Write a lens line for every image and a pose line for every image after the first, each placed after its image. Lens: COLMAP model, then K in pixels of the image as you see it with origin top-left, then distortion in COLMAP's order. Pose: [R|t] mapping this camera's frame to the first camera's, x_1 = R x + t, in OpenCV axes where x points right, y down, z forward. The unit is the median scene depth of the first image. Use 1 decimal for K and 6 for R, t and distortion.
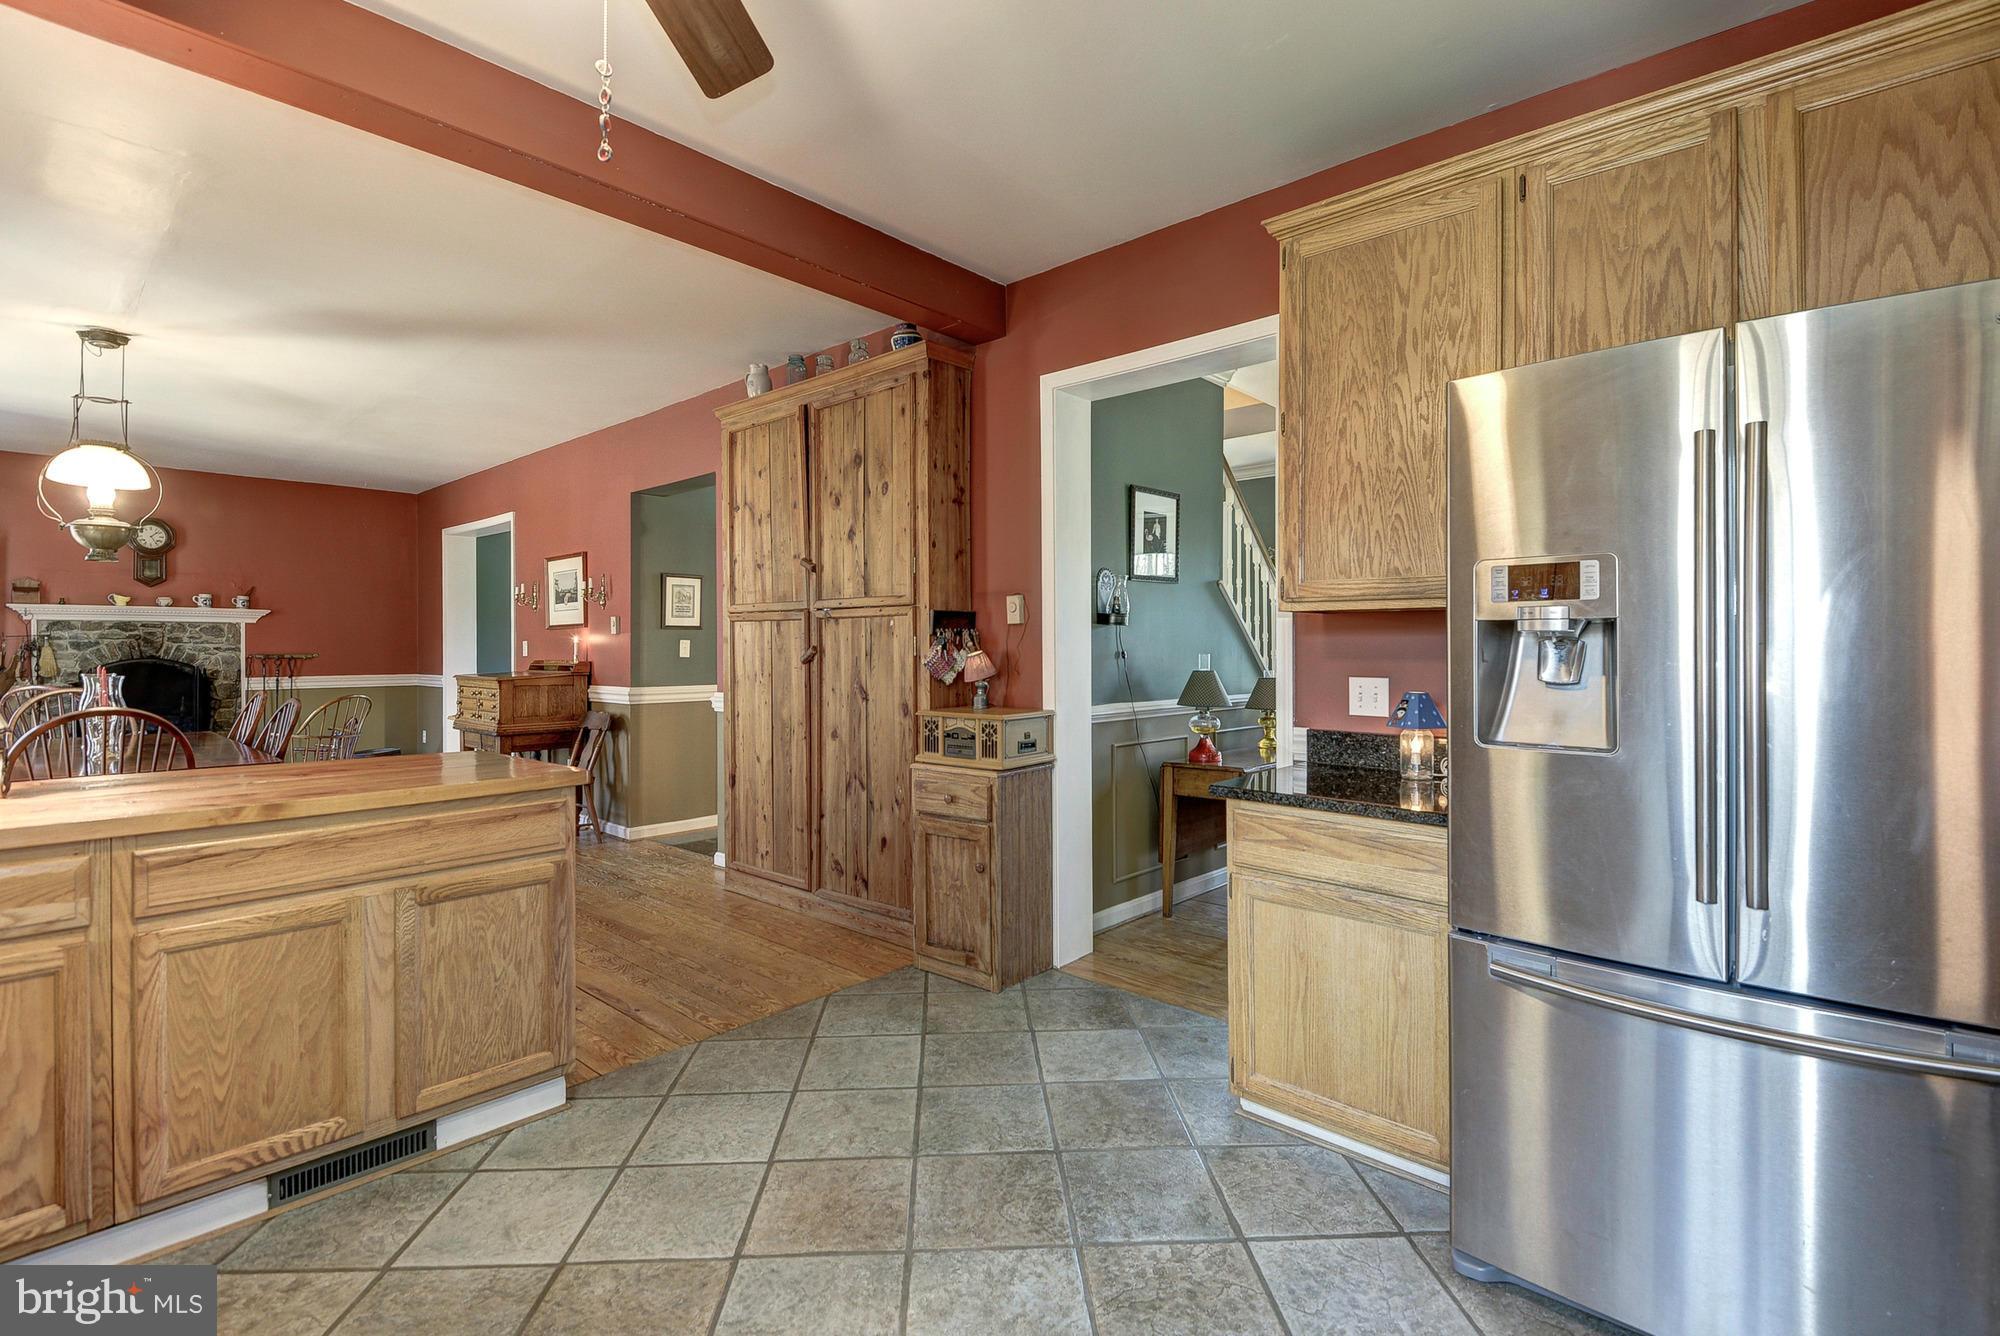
lens RADIAL K [[908.2, 0, 973.3], [0, 908.2, 652.5], [0, 0, 1]] dist [0.001934, -0.000173]
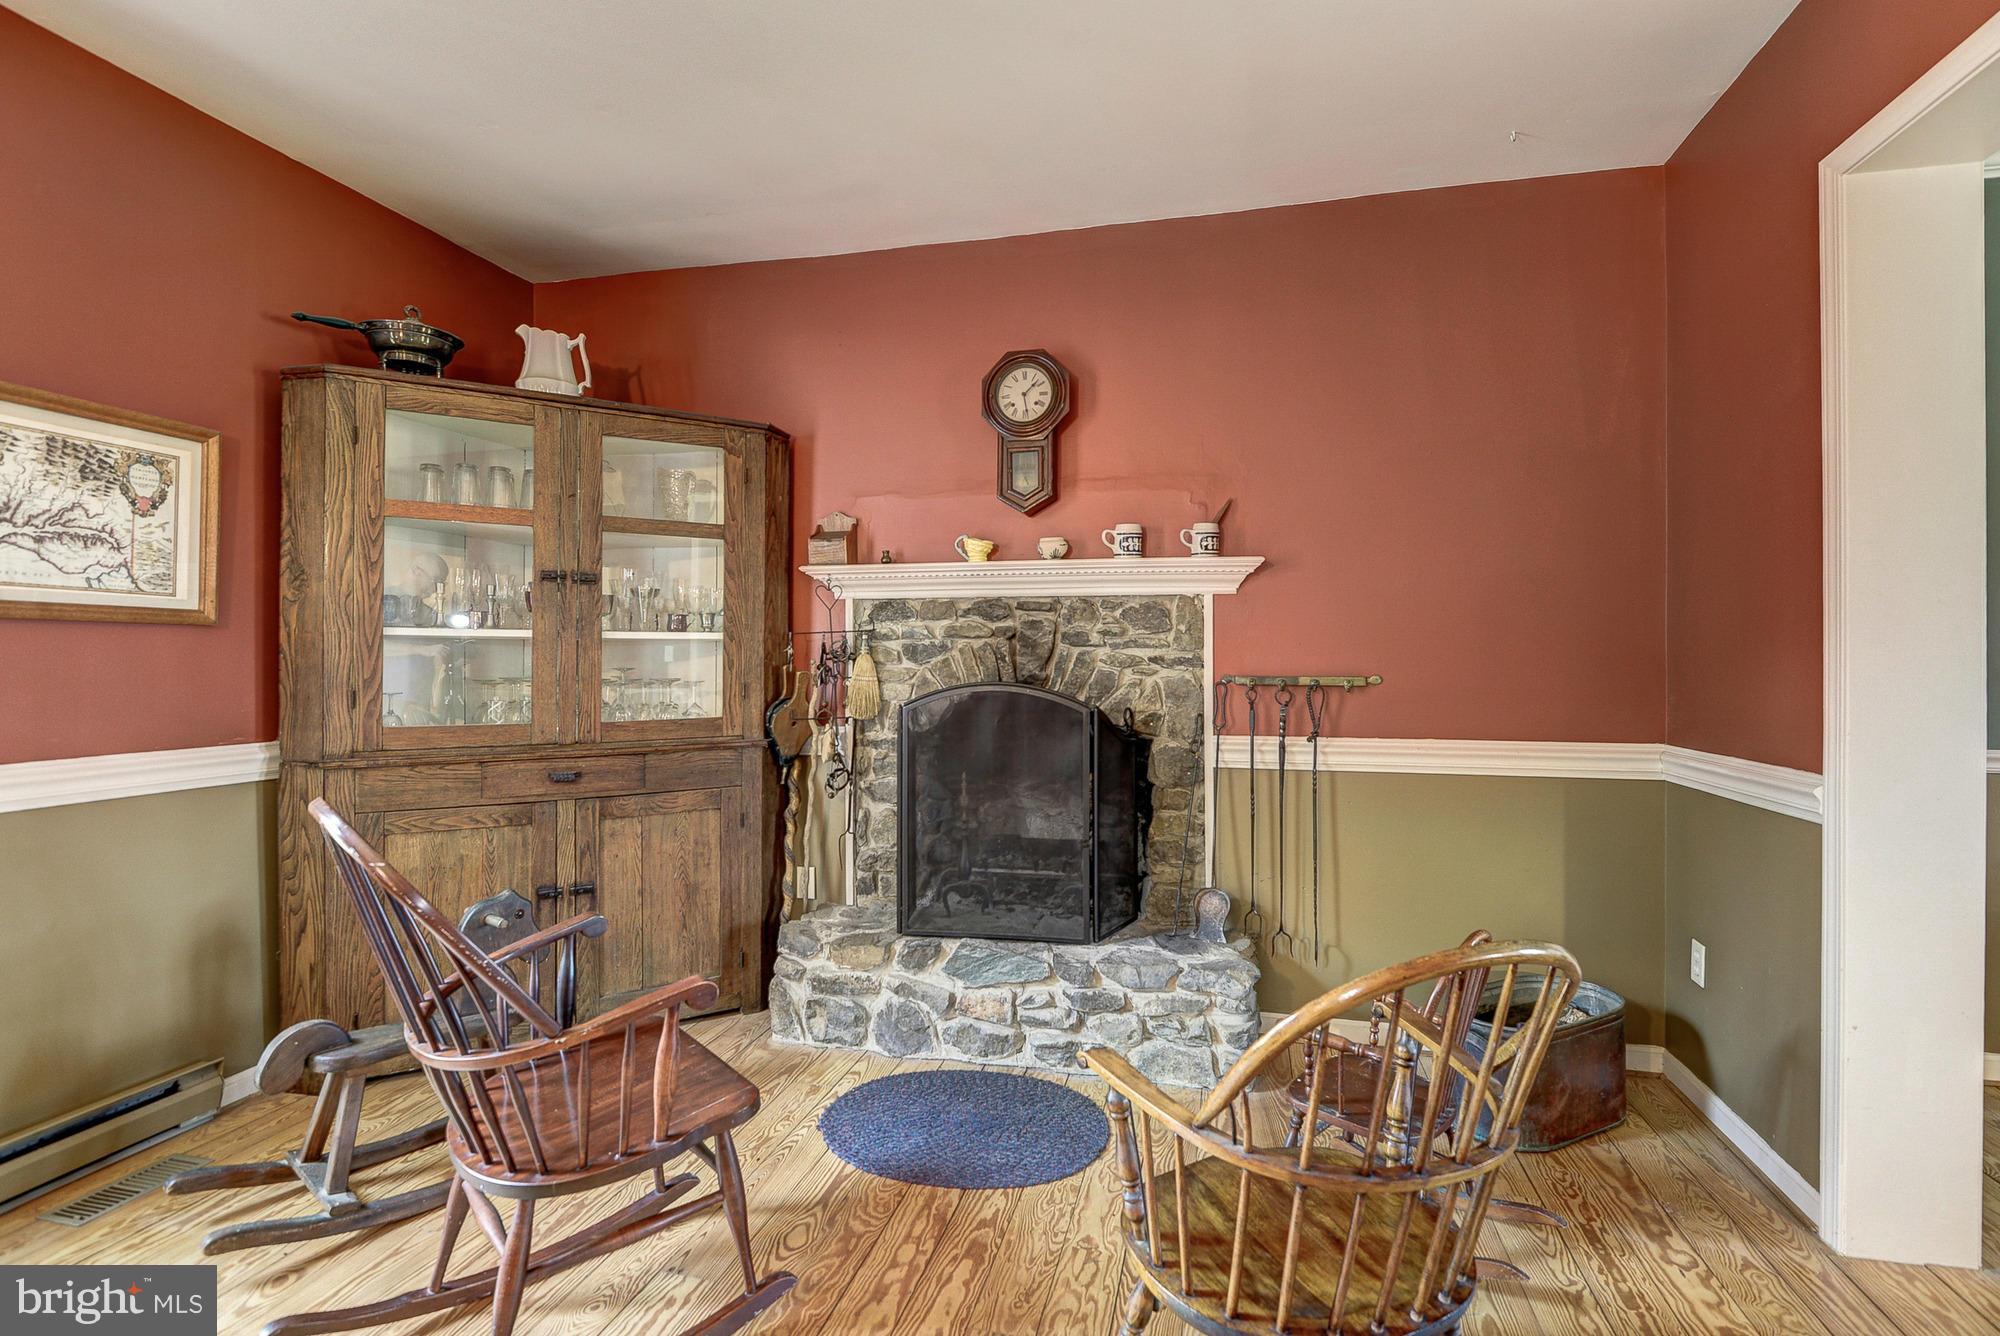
lens RADIAL K [[908.2, 0, 973.3], [0, 908.2, 652.5], [0, 0, 1]] dist [0.001934, -0.000173]
pose [[0.464060, -0.005139, -0.885789, -0.535687], [-0.008526, 0.999911, -0.010268, -0.002971], [0.885763, 0.012318, 0.463974, 0.775378]]
